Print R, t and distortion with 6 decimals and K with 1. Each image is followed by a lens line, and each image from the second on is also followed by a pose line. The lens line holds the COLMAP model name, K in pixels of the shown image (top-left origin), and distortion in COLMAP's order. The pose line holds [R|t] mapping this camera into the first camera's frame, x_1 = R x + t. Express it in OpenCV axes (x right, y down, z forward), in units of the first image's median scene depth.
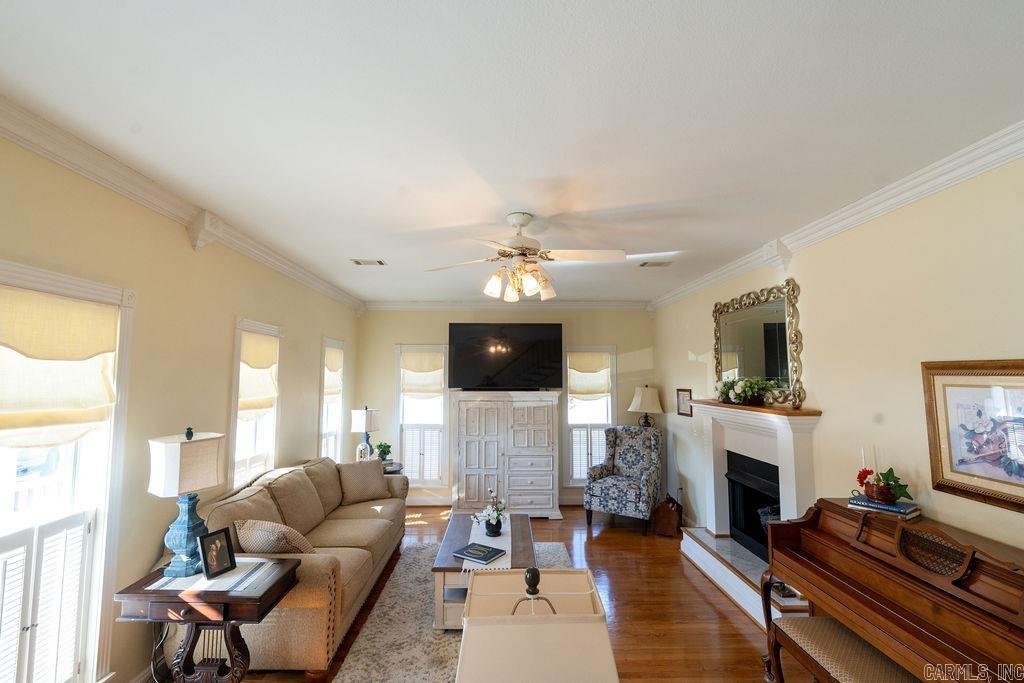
lens RADIAL K [[458.4, 0, 503.6], [0, 458.4, 338.7], [0, 0, 1]] dist [-0.001826, 0.001438]
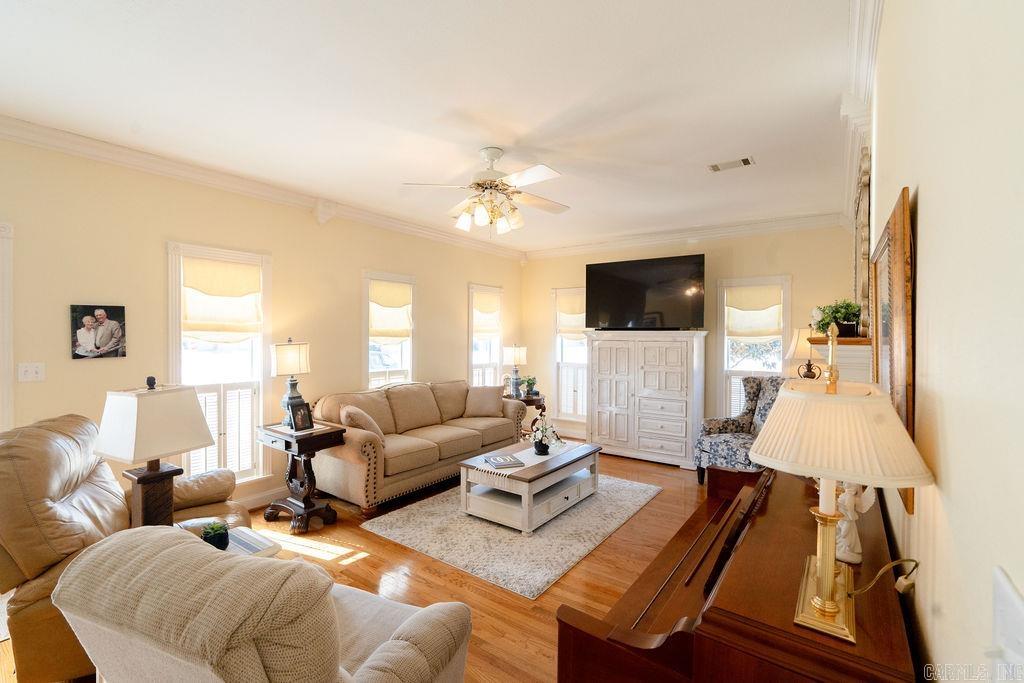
lens RADIAL K [[441.7, 0, 466.6], [0, 441.7, 315.4], [0, 0, 1]] dist [0.001644, 0.000238]
pose [[0.776247, -0.007879, -0.630380, 0.381862], [0.041617, 0.998381, 0.038768, 0.040760], [0.629054, -0.056328, 0.775318, 0.097503]]
